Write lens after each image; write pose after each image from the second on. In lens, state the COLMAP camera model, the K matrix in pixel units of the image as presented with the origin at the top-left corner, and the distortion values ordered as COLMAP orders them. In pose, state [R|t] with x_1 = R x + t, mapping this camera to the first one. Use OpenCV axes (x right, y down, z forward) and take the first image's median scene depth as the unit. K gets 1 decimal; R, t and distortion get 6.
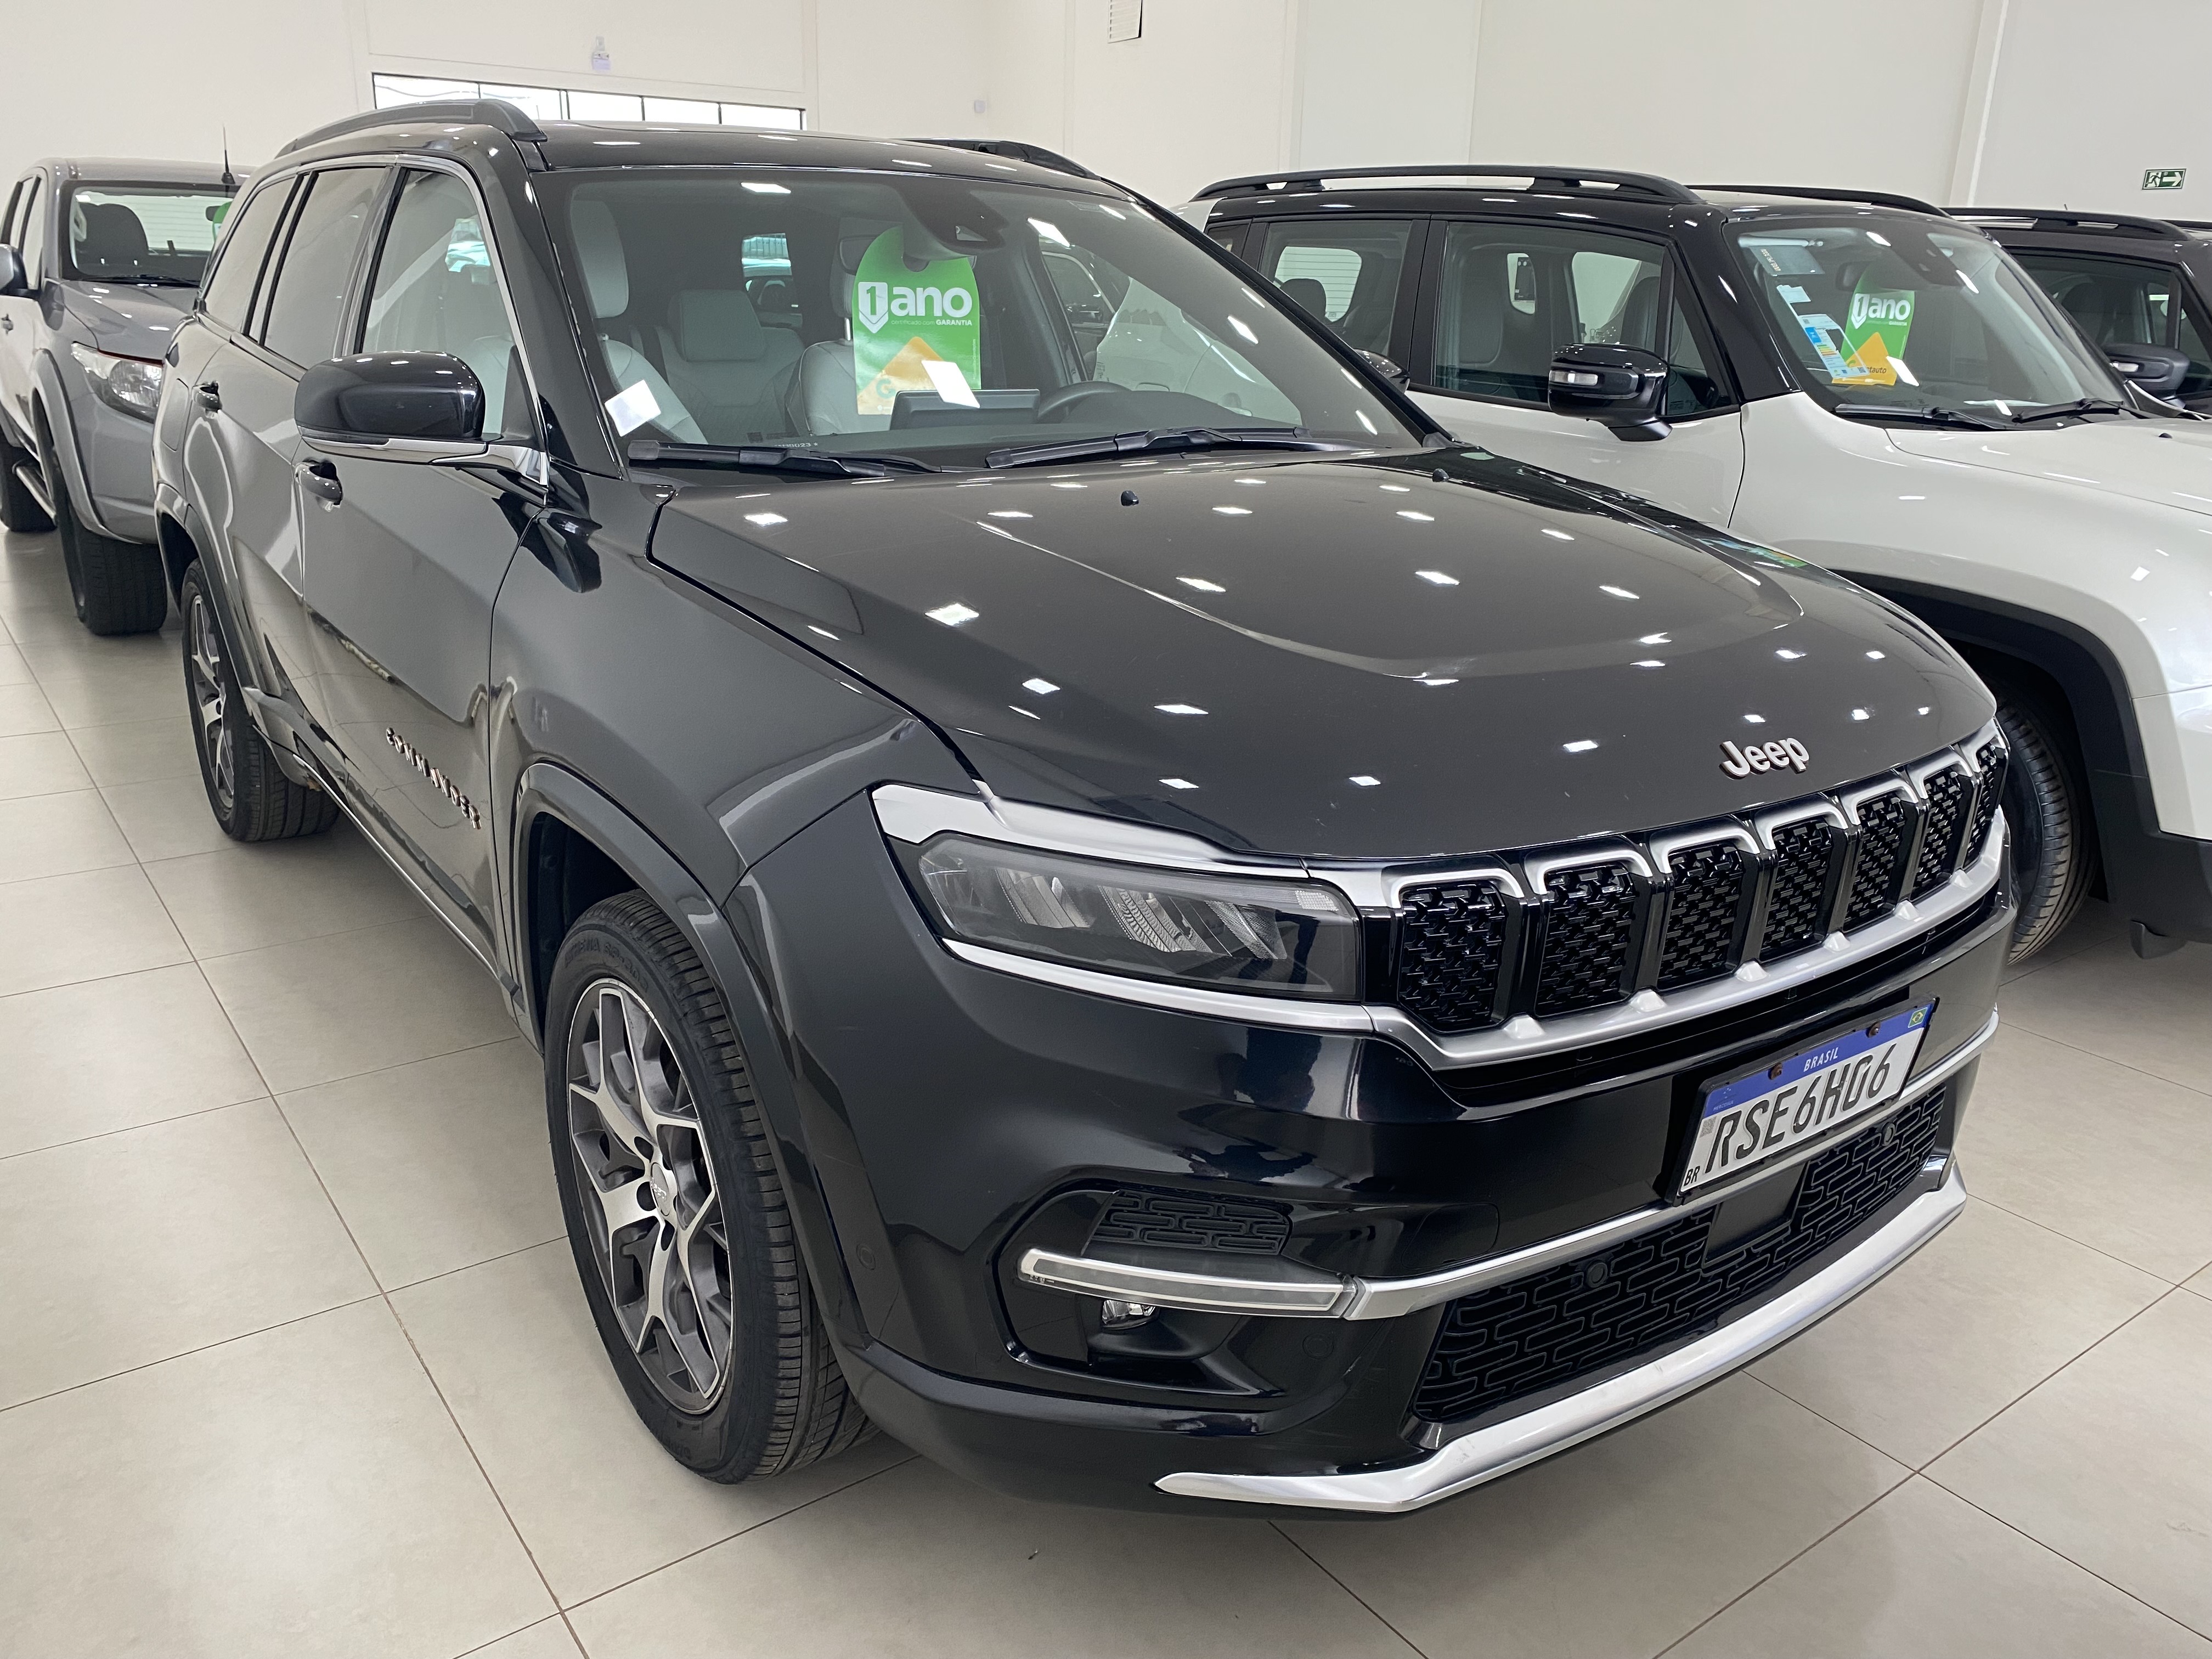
lens RADIAL K [[1674.5, 0, 1106.0], [0, 1674.5, 829.5], [0, 0, 1]] dist [0.006357, 0.002669]
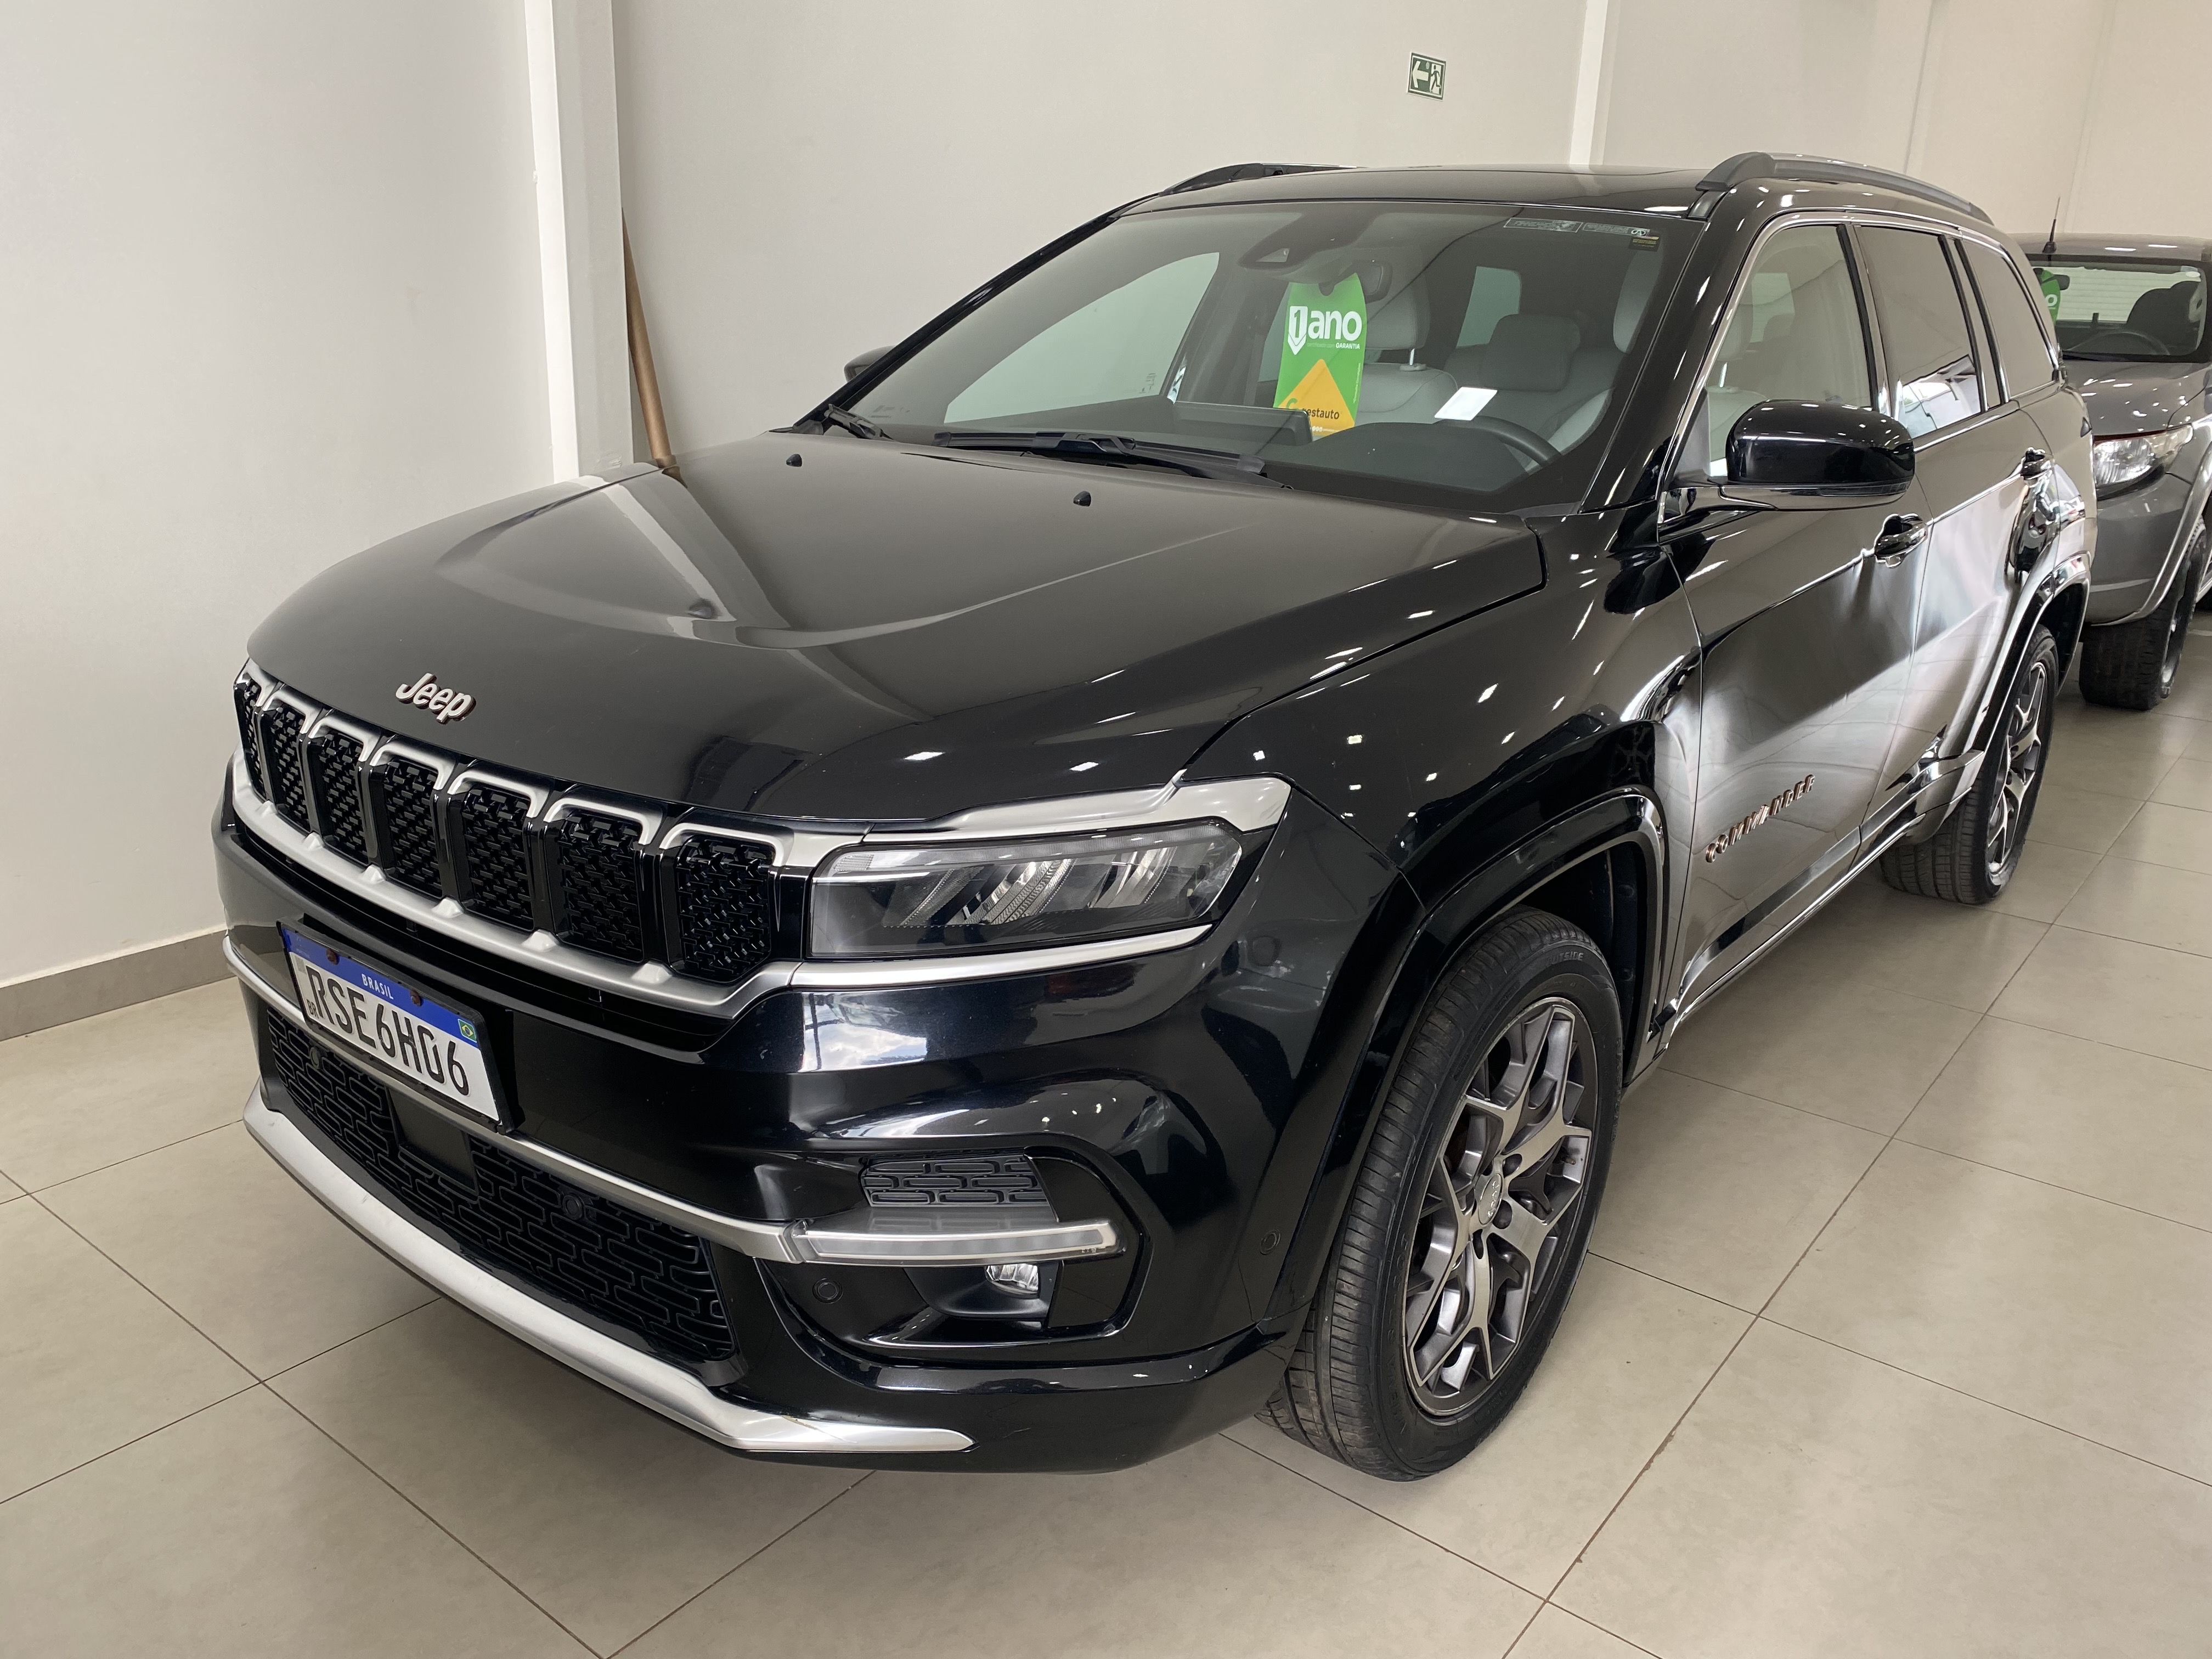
lens RADIAL K [[1674.5, 0, 1106.0], [0, 1674.5, 829.5], [0, 0, 1]] dist [0.006357, 0.002669]
pose [[0.368077, 0.270360, -0.889621, 0.832231], [-0.311734, 0.937297, 0.155871, -0.144891], [0.875981, 0.219952, 0.429277, 0.514049]]
